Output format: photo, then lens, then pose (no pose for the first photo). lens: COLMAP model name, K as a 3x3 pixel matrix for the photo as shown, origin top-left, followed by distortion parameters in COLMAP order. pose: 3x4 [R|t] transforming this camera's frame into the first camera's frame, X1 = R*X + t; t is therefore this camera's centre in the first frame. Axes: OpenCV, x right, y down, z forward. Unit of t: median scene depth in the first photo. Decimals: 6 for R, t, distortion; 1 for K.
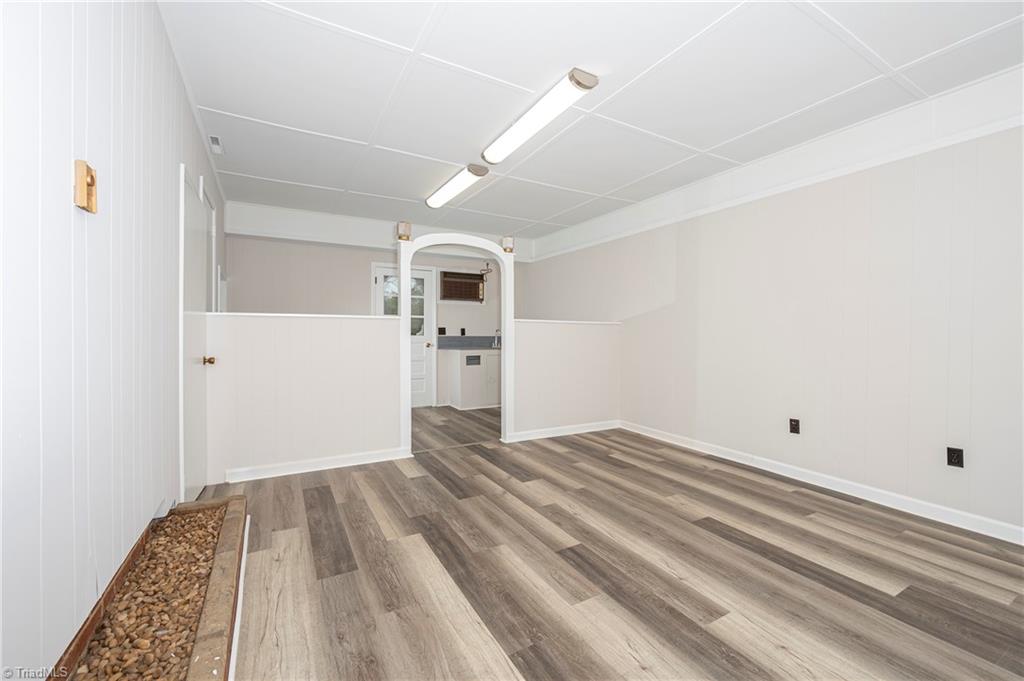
lens RADIAL K [[413.1, 0, 515.0], [0, 413.1, 344.2], [0, 0, 1]] dist [-0.002045, -0.000384]
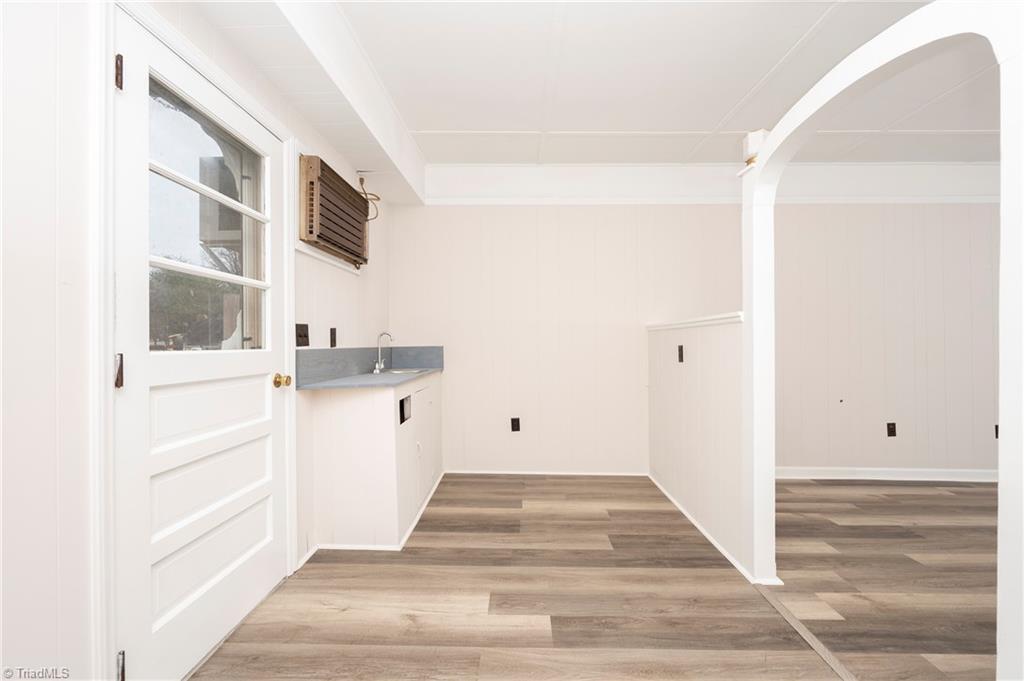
lens RADIAL K [[415.8, 0, 511.3], [0, 415.8, 344.6], [0, 0, 1]] dist [-0.001731, -0.000179]
pose [[0.514324, -0.009127, 0.857547, -0.820367], [0.025168, 0.999673, -0.004455, -0.039794], [-0.857226, 0.023874, 0.514386, 1.481891]]
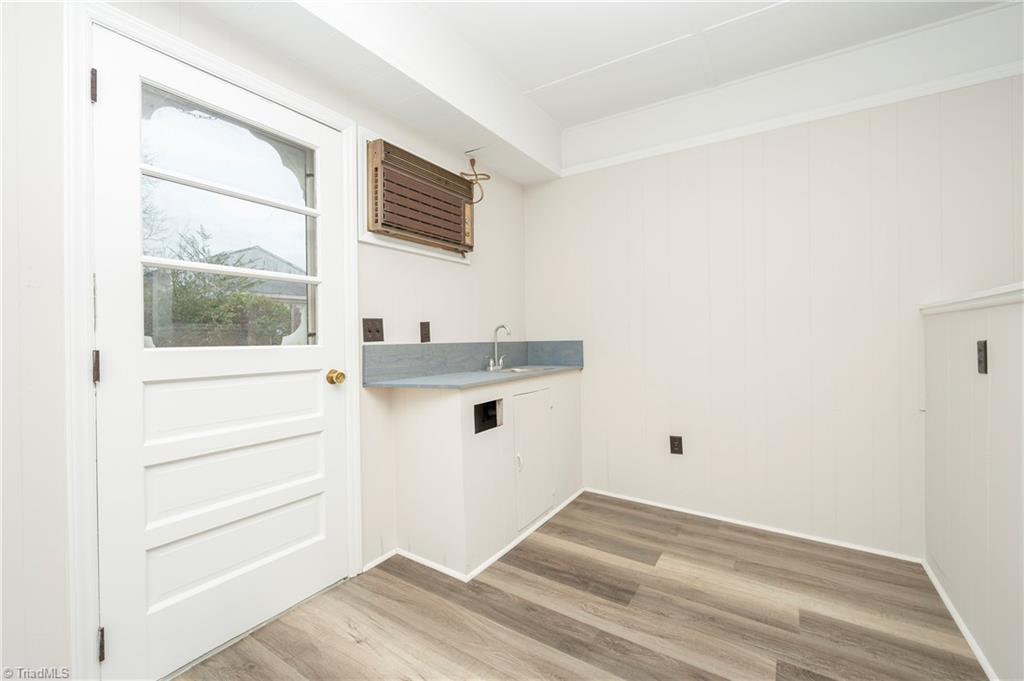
lens RADIAL K [[410.0, 0, 512.0], [0, 410.0, 340.5], [0, 0, 1]] dist [-0.001827, -0.000243]
pose [[0.898104, -0.014038, 0.439559, -0.477927], [0.020635, 0.999735, -0.010232, -0.039219], [-0.439299, 0.018259, 0.898156, 1.446277]]
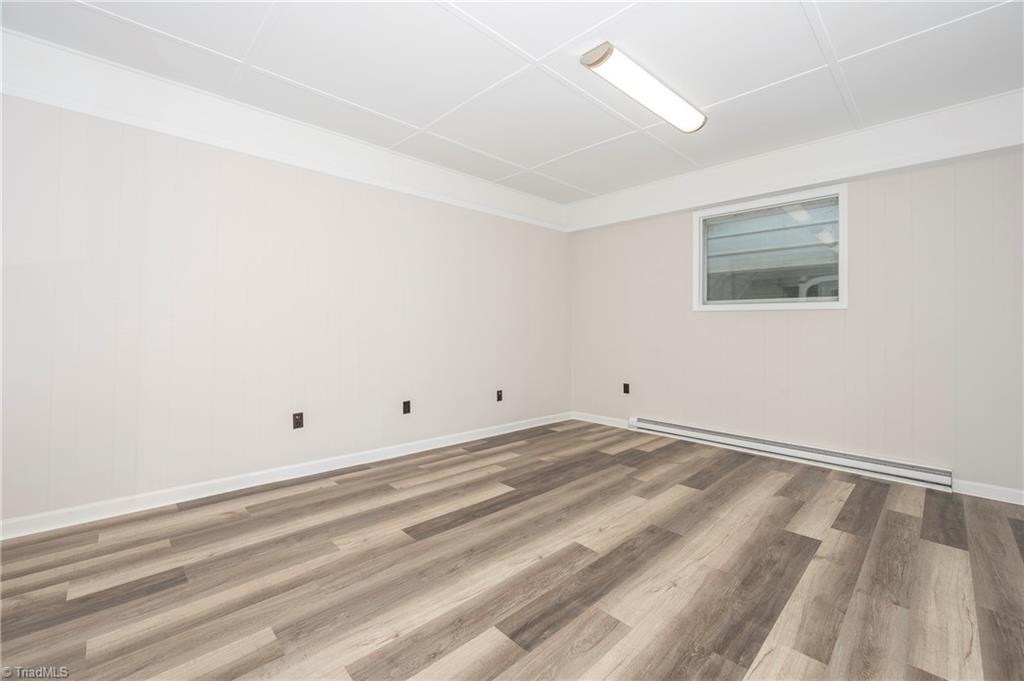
lens RADIAL K [[422.5, 0, 516.7], [0, 422.5, 338.5], [0, 0, 1]] dist [-0.002746, -0.000254]
pose [[-0.242957, -0.035906, 0.969372, -0.398617], [0.010047, 0.999168, 0.039527, -0.018309], [-0.969985, 0.019342, -0.242394, 0.873189]]
